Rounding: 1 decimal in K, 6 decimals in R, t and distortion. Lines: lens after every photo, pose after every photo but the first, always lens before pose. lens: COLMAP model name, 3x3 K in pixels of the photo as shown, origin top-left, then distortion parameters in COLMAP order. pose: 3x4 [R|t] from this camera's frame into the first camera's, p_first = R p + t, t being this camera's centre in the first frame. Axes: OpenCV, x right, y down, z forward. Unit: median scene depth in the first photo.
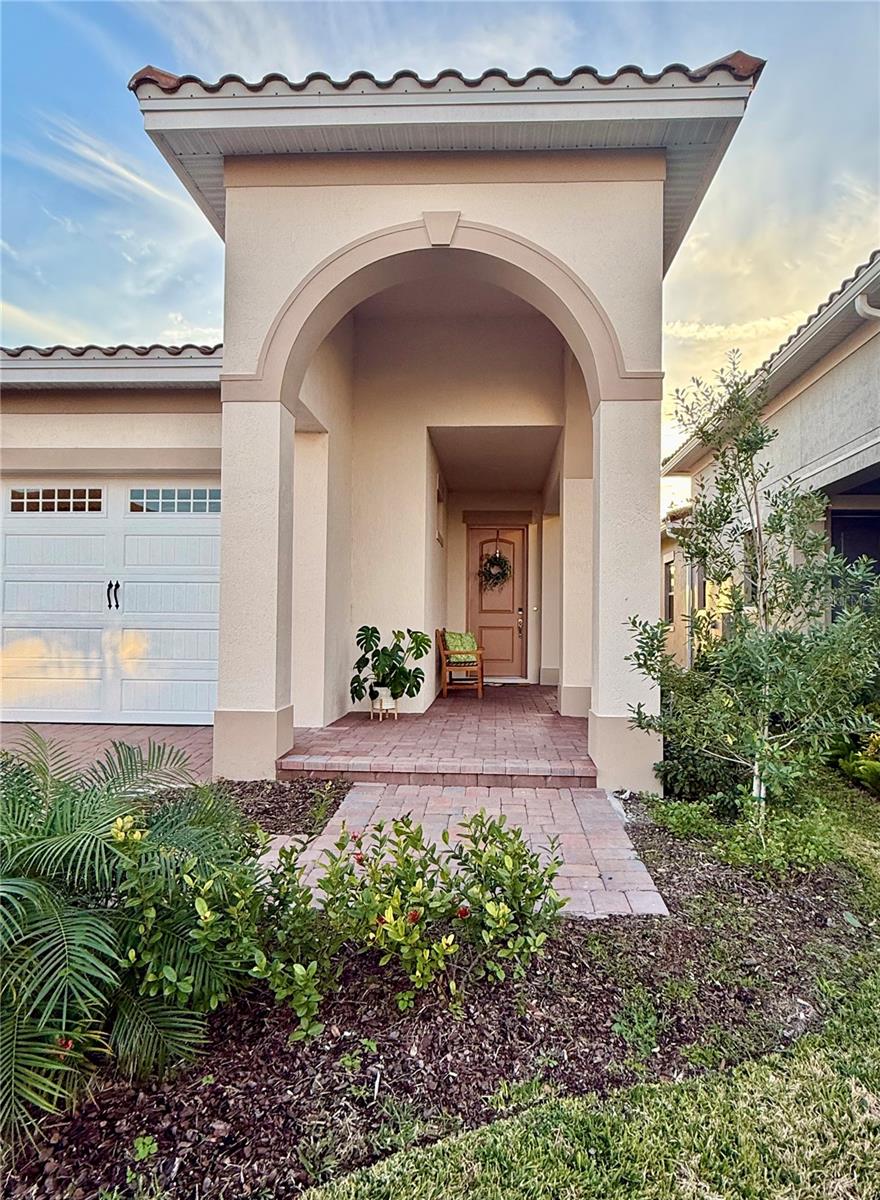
lens RADIAL K [[720.3, 0, 440.0], [0, 720.3, 600.0], [0, 0, 1]] dist [0.003901, 0.000193]
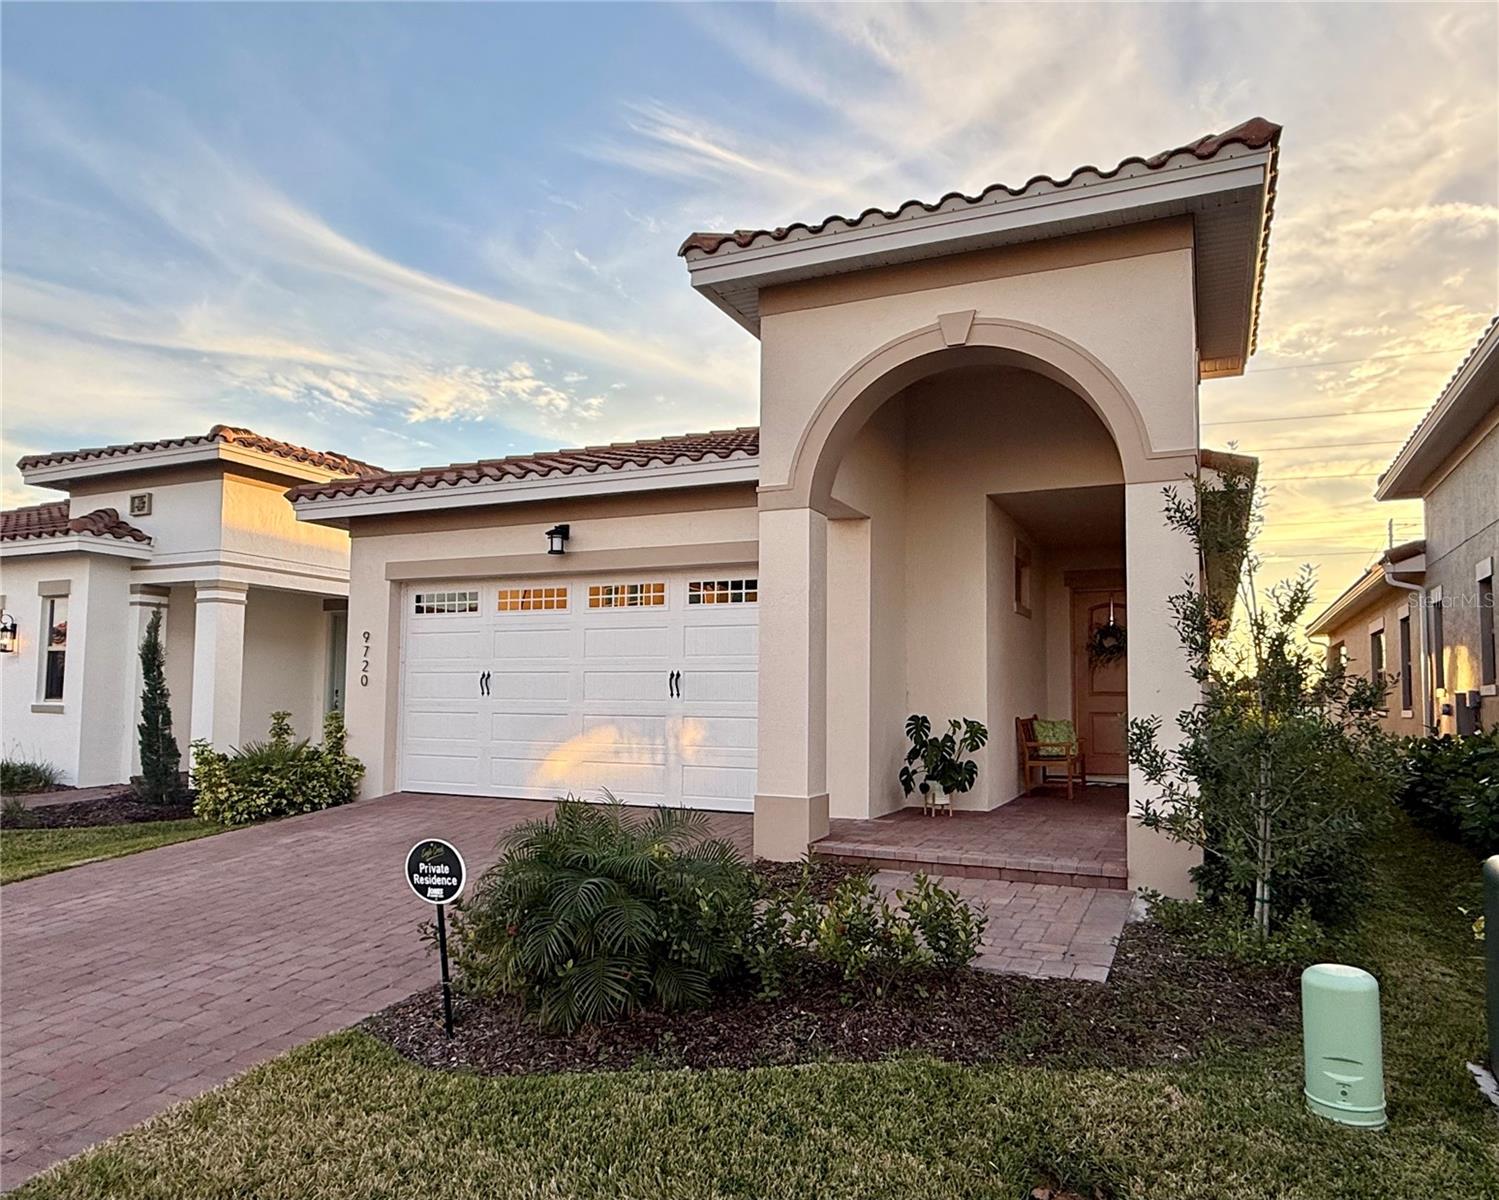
lens RADIAL K [[991.0, 0, 749.5], [0, 991.0, 600.0], [0, 0, 1]] dist [0.002383, 0.002679]
pose [[0.932154, -0.037315, -0.360134, 0.220701], [0.012943, 0.997473, -0.069852, -0.034943], [0.361831, 0.060451, 0.930282, -0.397407]]
